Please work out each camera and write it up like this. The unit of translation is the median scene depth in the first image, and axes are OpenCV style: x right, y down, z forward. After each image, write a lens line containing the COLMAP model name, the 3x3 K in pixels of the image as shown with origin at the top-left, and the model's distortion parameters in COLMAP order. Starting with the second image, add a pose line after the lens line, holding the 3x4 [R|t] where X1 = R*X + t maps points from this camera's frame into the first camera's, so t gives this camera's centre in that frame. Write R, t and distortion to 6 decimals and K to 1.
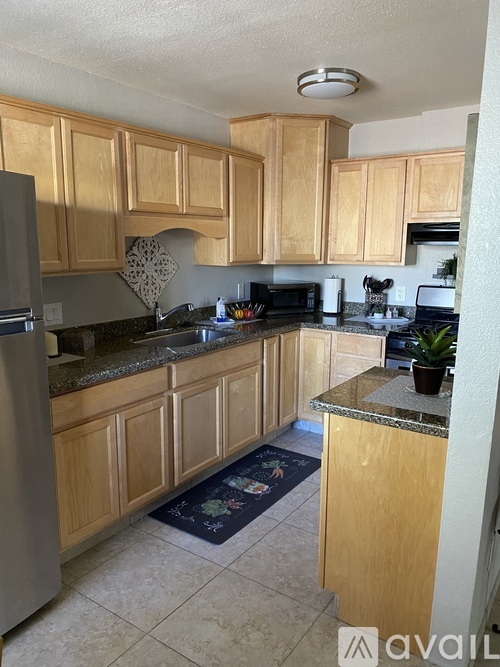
lens RADIAL K [[503.6, 0, 249.8], [0, 503.6, 339.8], [0, 0, 1]] dist [0.009134, -0.003195]
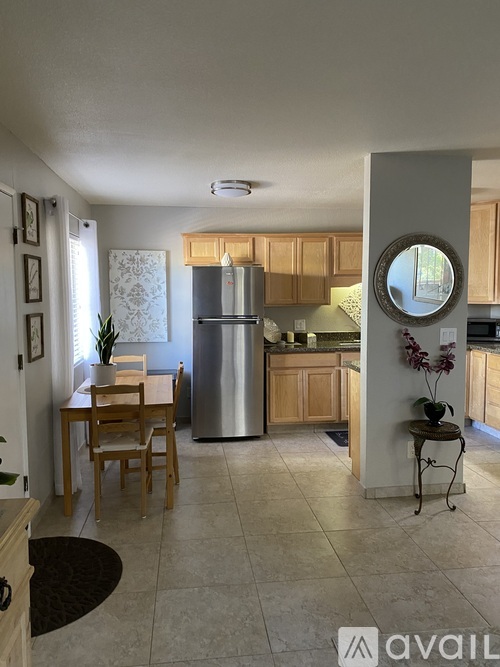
lens RADIAL K [[503.6, 0, 249.6], [0, 503.6, 329.5], [0, 0, 1]] dist [0.009134, -0.003195]
pose [[0.666003, 0.043045, -0.744706, 1.090076], [-0.127899, 0.990139, -0.057151, 0.120990], [0.734902, 0.133310, 0.664942, -0.568157]]
